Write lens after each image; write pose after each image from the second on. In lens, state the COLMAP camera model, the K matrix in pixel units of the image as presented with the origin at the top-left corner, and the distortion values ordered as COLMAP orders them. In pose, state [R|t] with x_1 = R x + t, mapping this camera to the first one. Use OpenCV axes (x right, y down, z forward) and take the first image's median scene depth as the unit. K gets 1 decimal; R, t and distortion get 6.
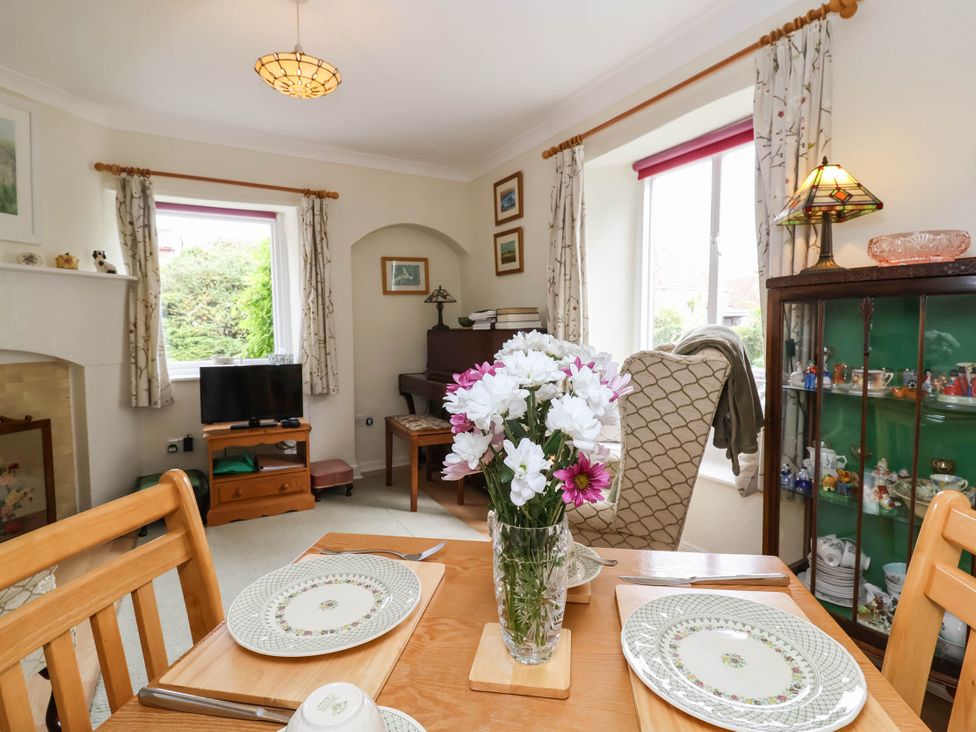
lens RADIAL K [[513.1, 0, 494.5], [0, 513.1, 356.0], [0, 0, 1]] dist [0.003190, -0.016441]
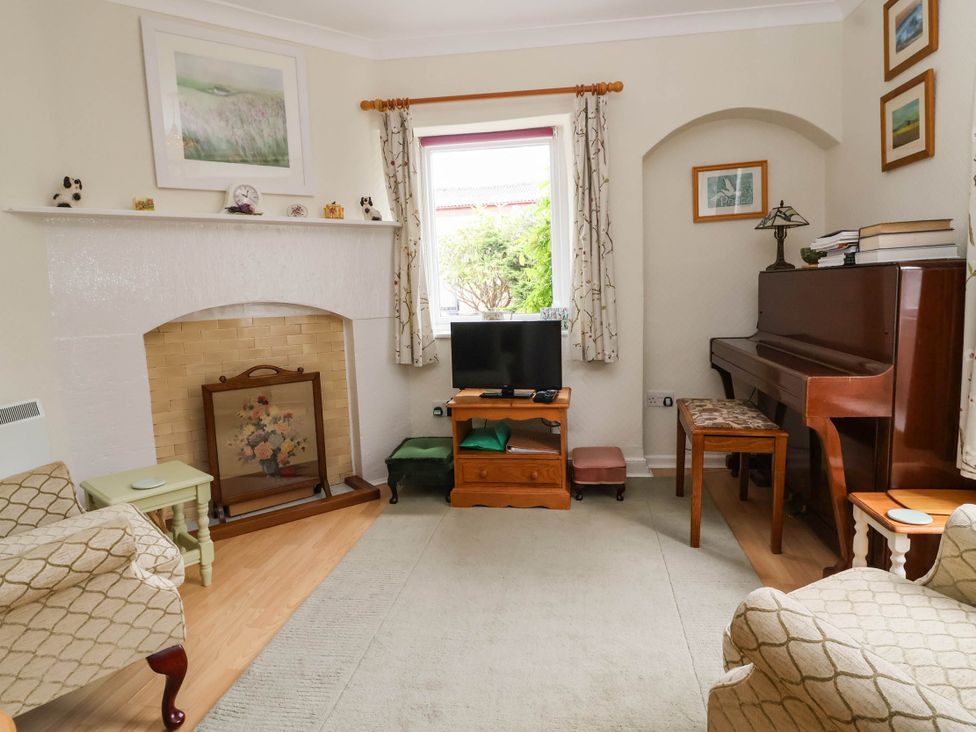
lens RADIAL K [[596.0, 0, 488.0], [0, 596.0, 360.1], [0, 0, 1]] dist [0.002070, -0.013576]
pose [[0.788995, 0.057048, -0.611745, 0.086135], [-0.006193, 0.996368, 0.084927, -0.001256], [0.614368, -0.063218, 0.786483, 0.230642]]
